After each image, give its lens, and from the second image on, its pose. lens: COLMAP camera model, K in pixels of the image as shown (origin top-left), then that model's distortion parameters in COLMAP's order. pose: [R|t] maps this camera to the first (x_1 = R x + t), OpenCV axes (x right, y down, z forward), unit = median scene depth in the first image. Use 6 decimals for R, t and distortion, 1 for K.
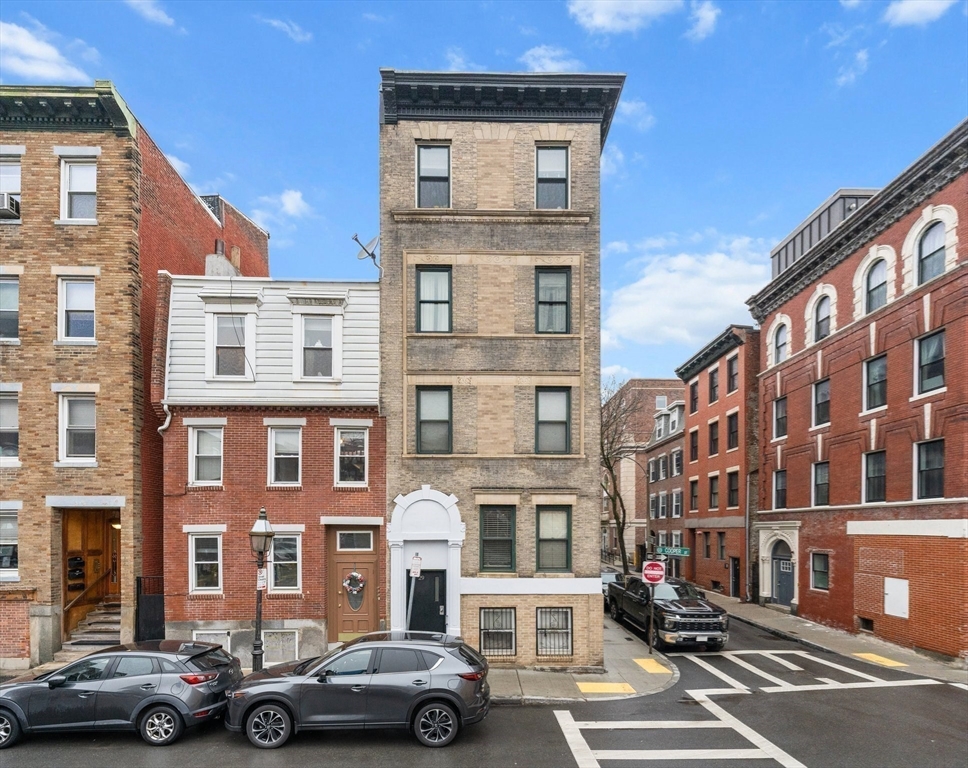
lens RADIAL K [[433.2, 0, 483.5], [0, 433.2, 532.8], [0, 0, 1]] dist [0.002184, -0.000061]
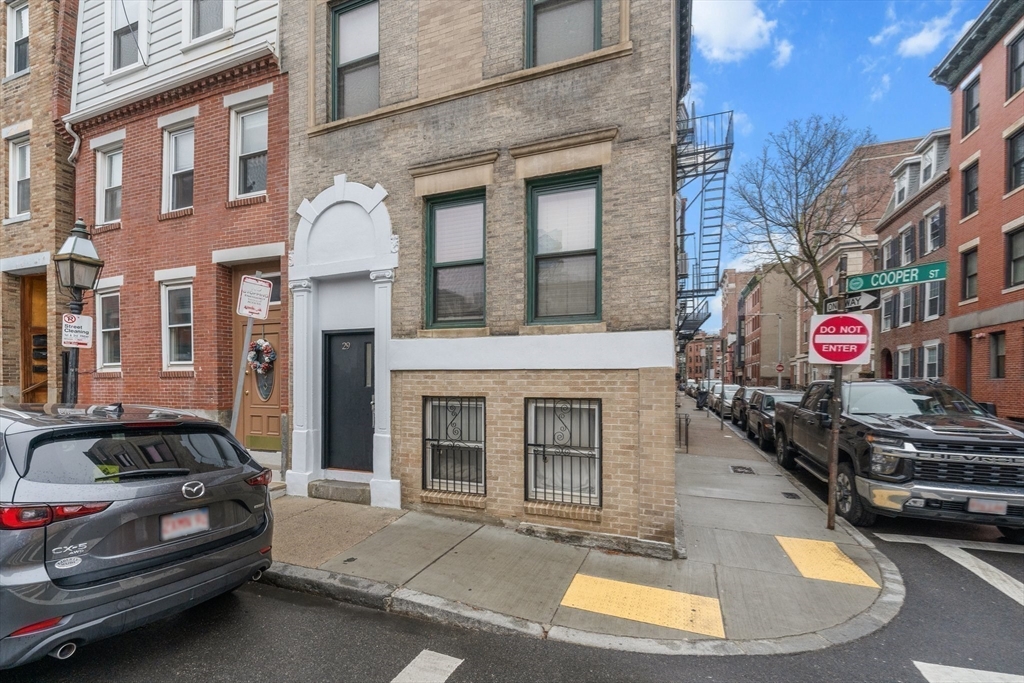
lens RADIAL K [[428.9, 0, 516.8], [0, 428.9, 384.7], [0, 0, 1]] dist [-0.000060, -0.000138]
pose [[0.935493, 0.008881, -0.353233, 0.277304], [-0.008329, 0.999961, 0.003082, 0.155531], [0.353247, 0.000059, 0.935530, 0.558982]]
